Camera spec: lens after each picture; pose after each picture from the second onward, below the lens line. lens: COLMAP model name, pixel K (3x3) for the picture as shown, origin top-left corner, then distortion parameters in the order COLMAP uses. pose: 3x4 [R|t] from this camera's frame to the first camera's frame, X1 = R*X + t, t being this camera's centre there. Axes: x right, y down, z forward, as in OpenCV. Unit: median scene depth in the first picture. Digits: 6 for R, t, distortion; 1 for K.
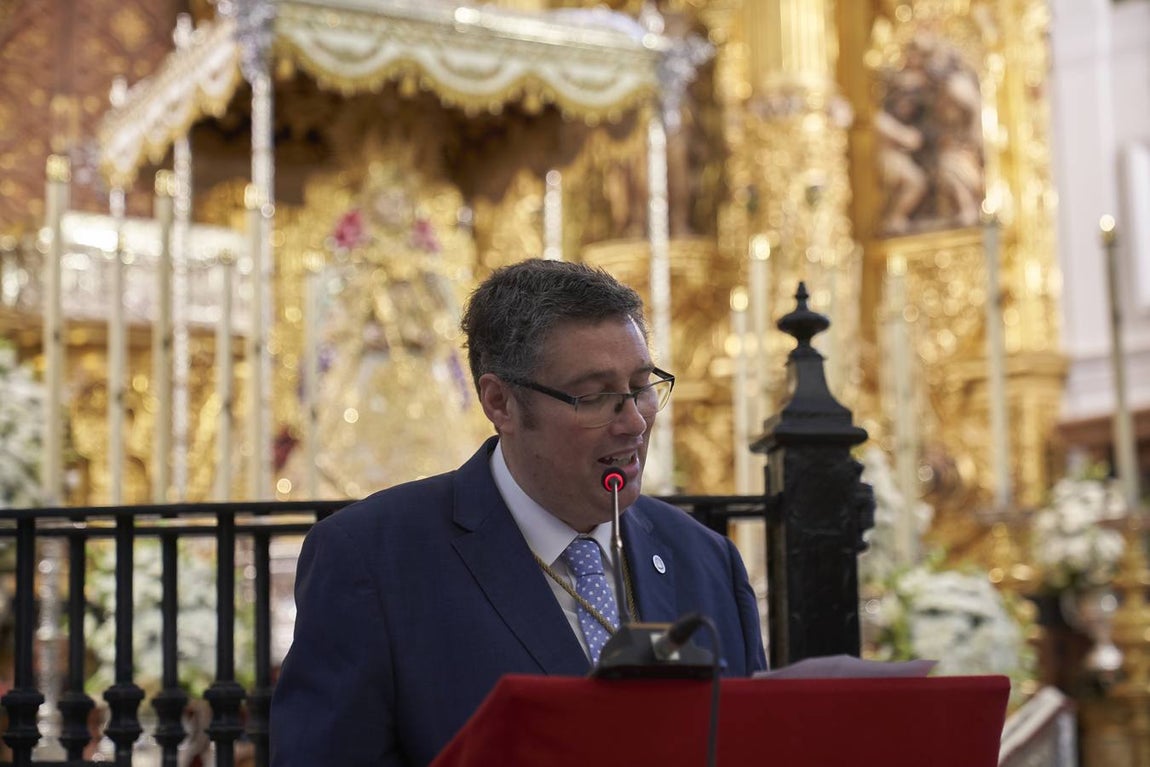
lens RADIAL K [[2285.8, 0, 582.5], [0, 2285.8, 382.5], [0, 0, 1]] dist [-0.005274, 0.000000]
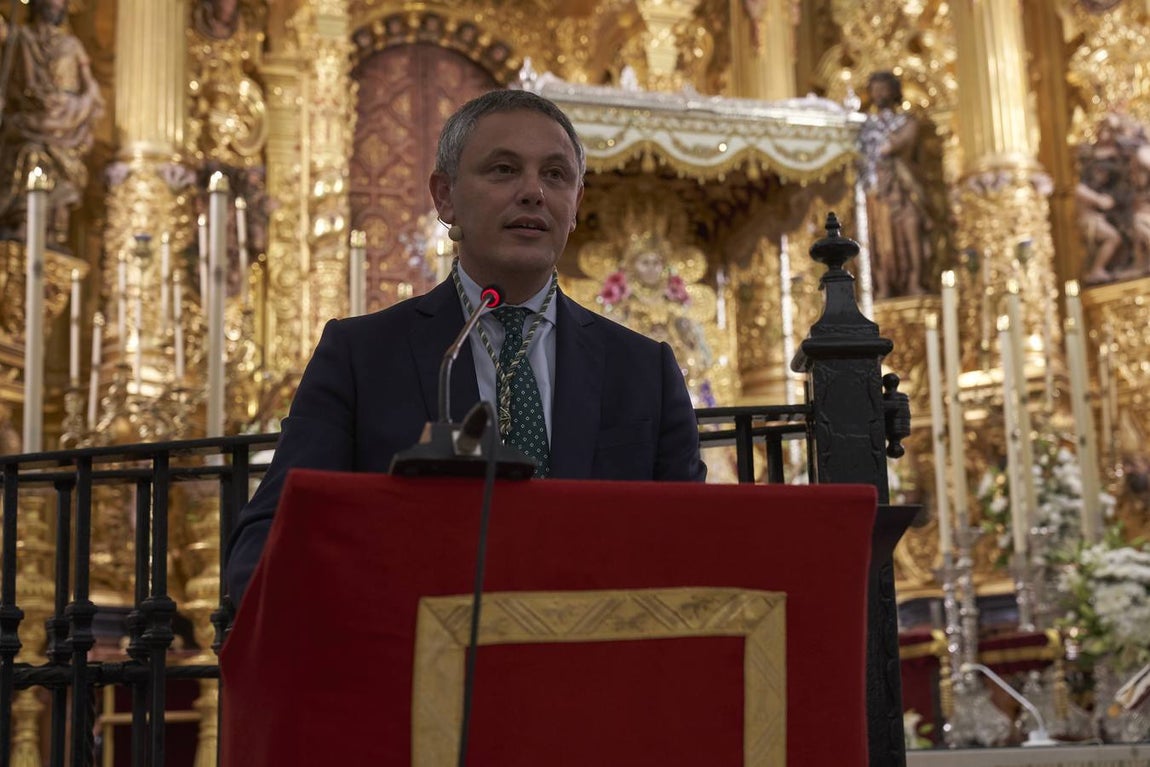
lens RADIAL K [[1772.7, 0, 569.7], [0, 1772.7, 383.8], [0, 0, 1]] dist [-0.002119, 0.000000]
pose [[0.981769, -0.047275, -0.184107, 0.048020], [0.039588, 0.998193, -0.045208, 0.027391], [0.185912, 0.037096, 0.981866, 0.054880]]
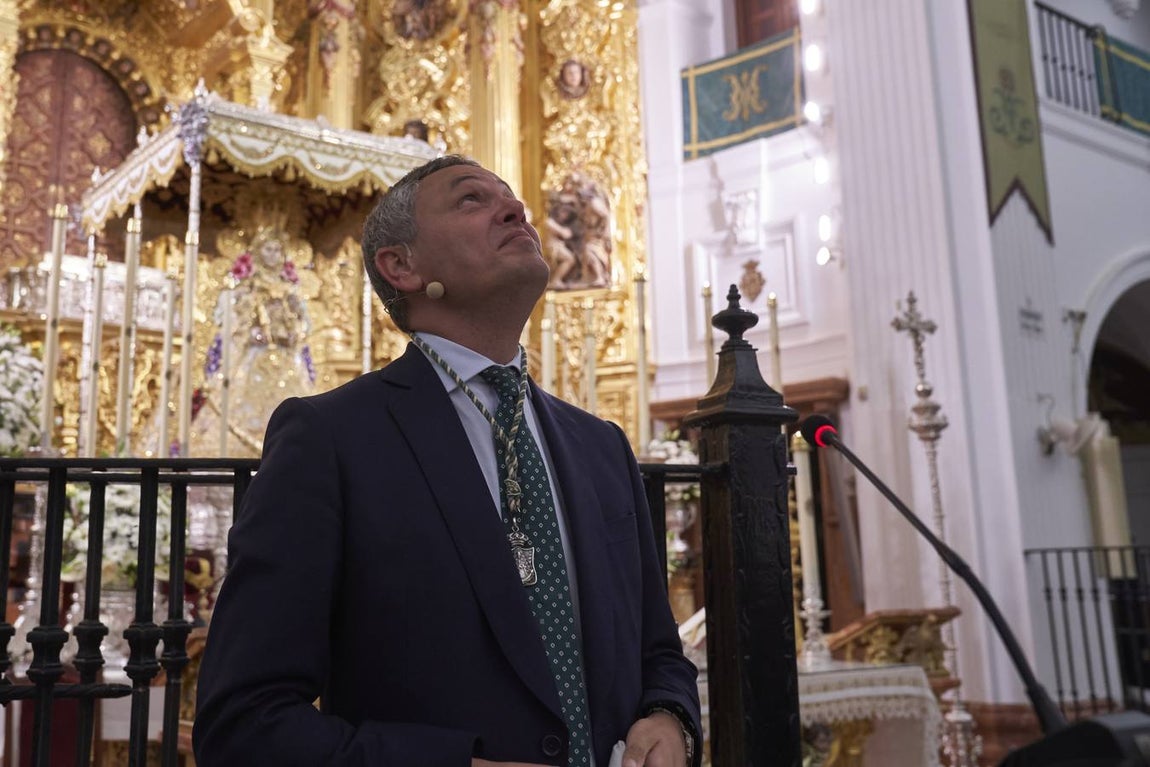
lens RADIAL K [[1235.8, 0, 454.2], [0, 1235.8, 305.7], [0, 0, 1]] dist [-0.039576, 0.000000]
pose [[0.993834, 0.041794, 0.102695, -0.043732], [-0.036033, 0.997705, -0.057328, 0.003425], [-0.104856, 0.053274, 0.993059, 0.144536]]
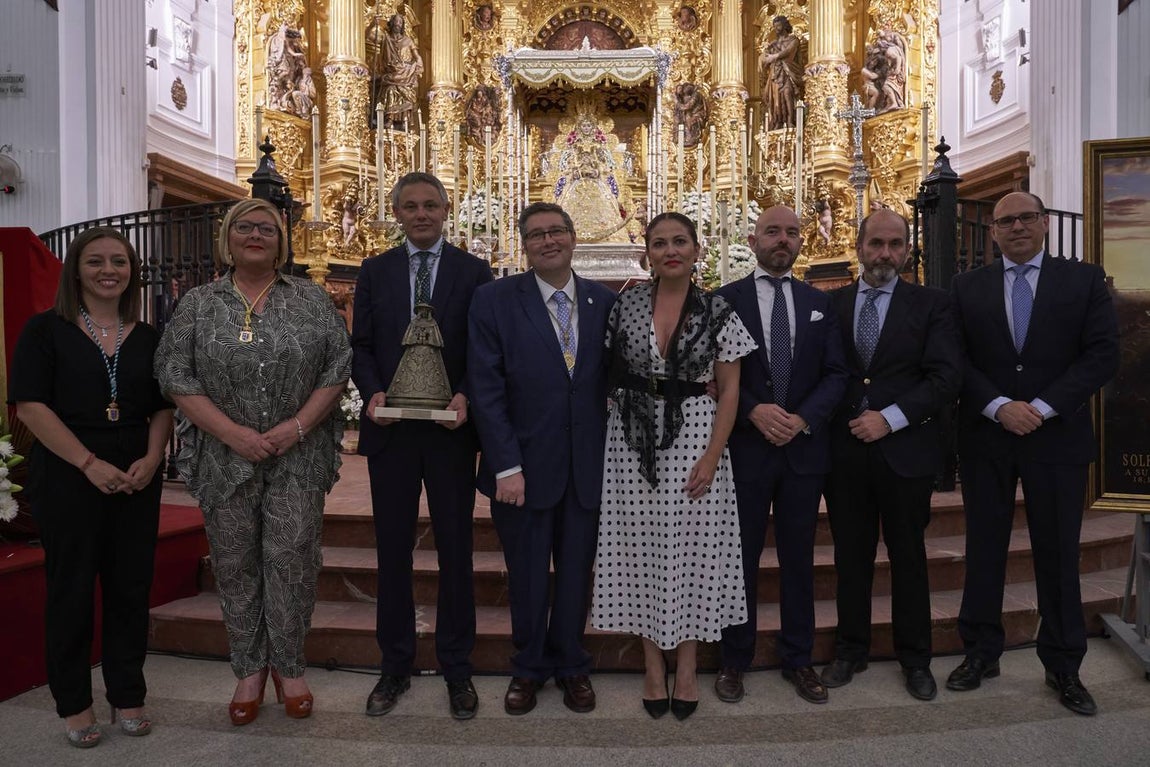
lens RADIAL K [[827.5, 0, 590.6], [0, 827.5, 369.4], [0, 0, 1]] dist [-0.003271, 0.001159]
pose [[0.880016, 0.025564, -0.474255, 0.431703], [0.064194, 0.982985, 0.172104, 0.045623], [0.470585, -0.181899, 0.863402, 0.033073]]
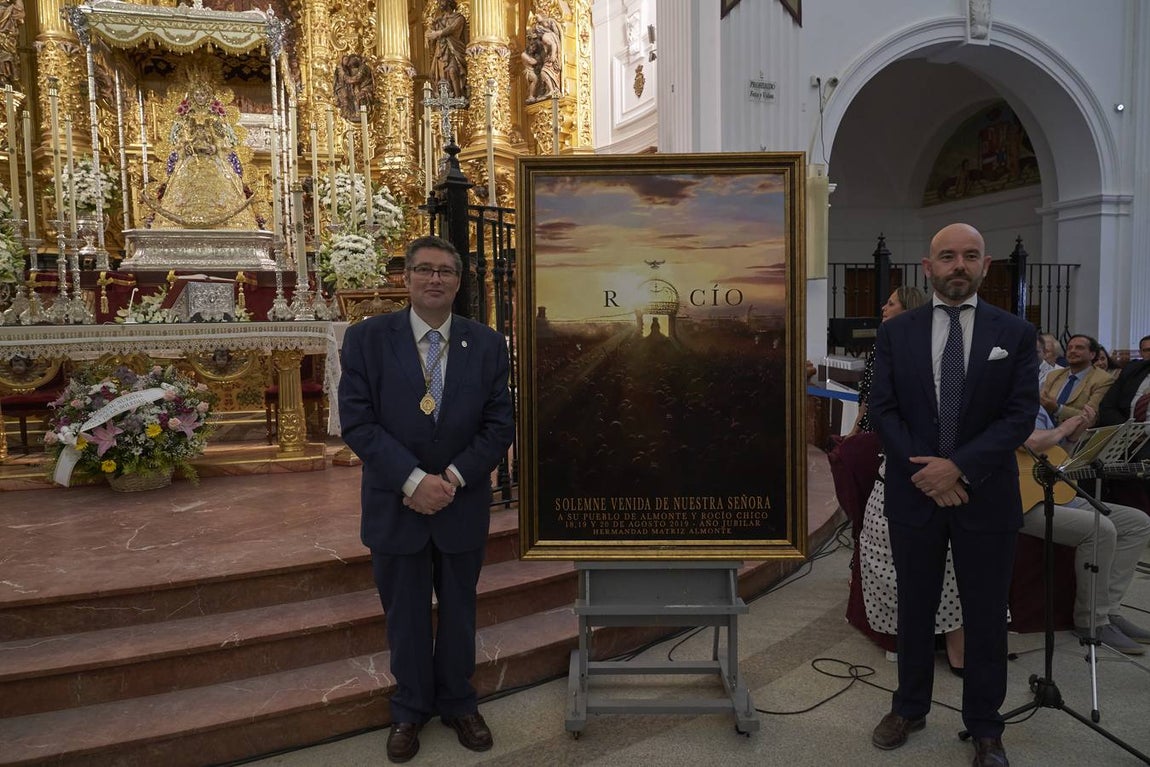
lens RADIAL K [[804.7, 0, 575.4], [0, 804.7, 383.1], [0, 0, 1]] dist [-0.008627, 0.008369]
pose [[0.975776, 0.020220, -0.217838, 0.541717], [0.033177, 0.970527, 0.238699, 0.035654], [0.216244, -0.240143, 0.946345, 0.147280]]
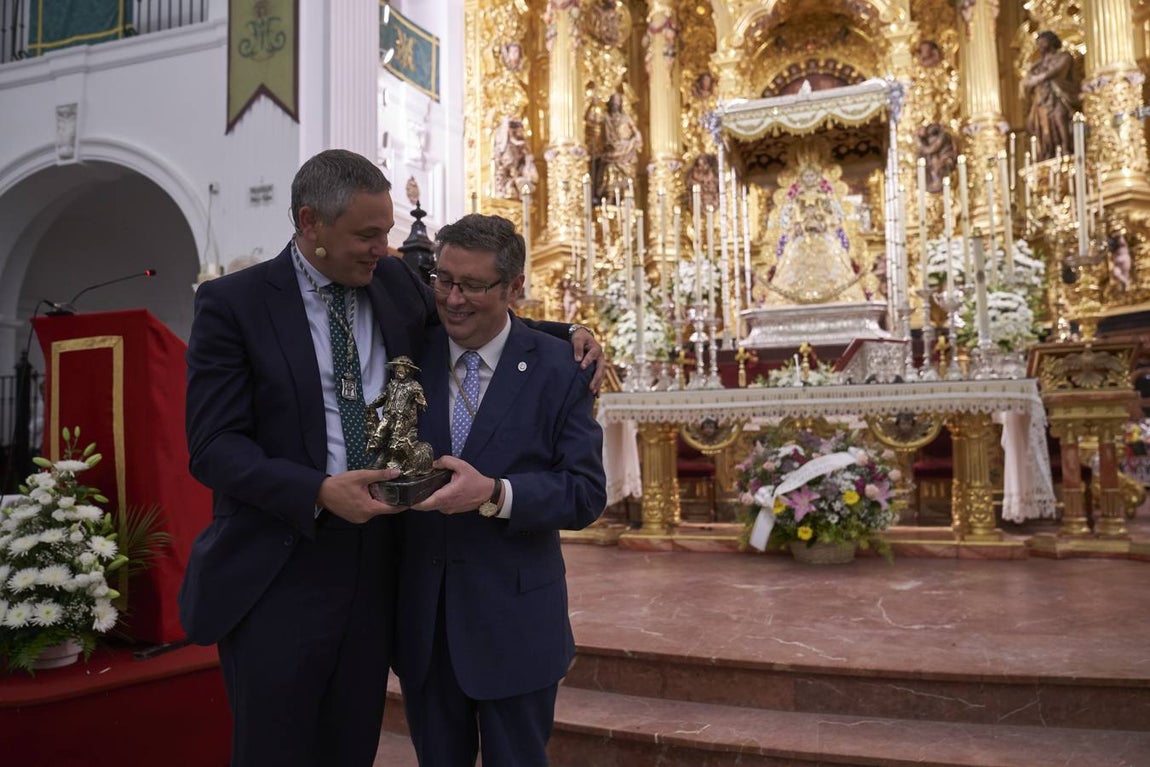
lens RADIAL K [[804.7, 0, 574.1], [0, 804.7, 385.7], [0, 0, 1]] dist [-0.008627, 0.008369]
pose [[0.684659, -0.033051, -0.728114, 0.399888], [0.124235, 0.989645, 0.071898, 0.060286], [0.718198, -0.139683, 0.681675, 0.138058]]
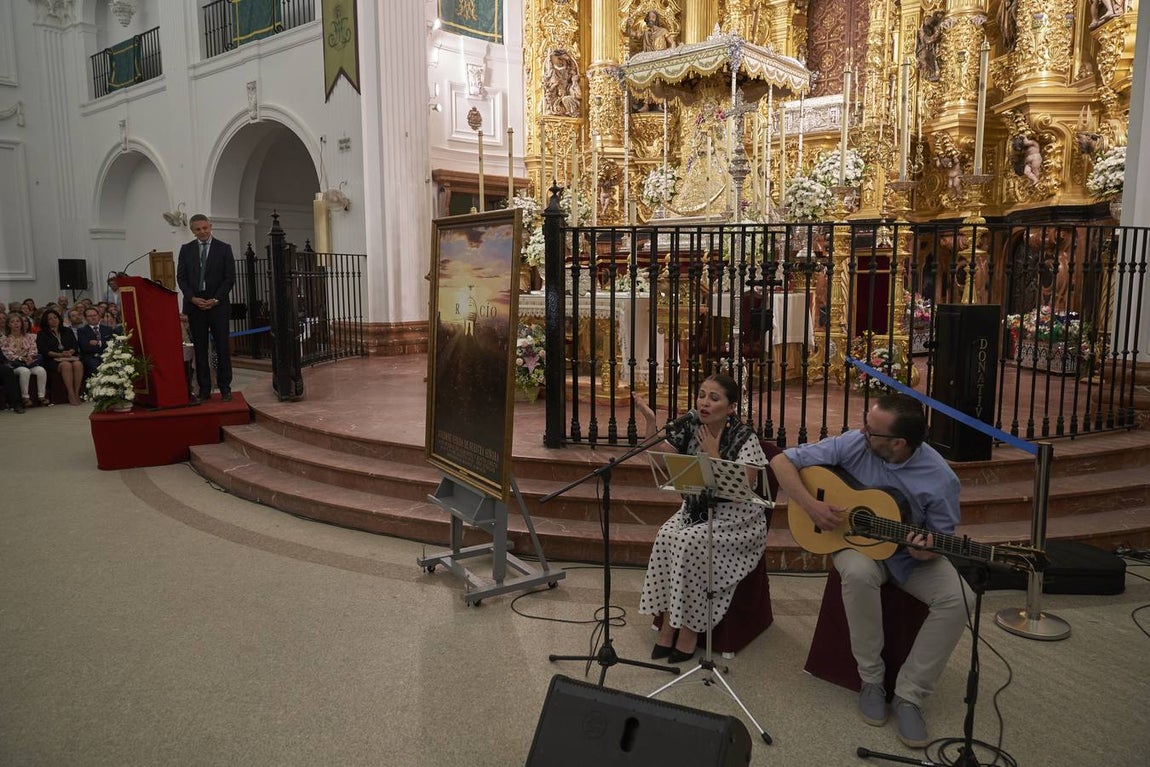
lens RADIAL K [[804.7, 0, 576.4], [0, 804.7, 382.9], [0, 0, 1]] dist [-0.008627, 0.008369]
pose [[0.366595, 0.144295, -0.919123, 0.973587], [0.152218, 0.965286, 0.212255, 0.029936], [0.917844, -0.217719, 0.331905, 0.352862]]
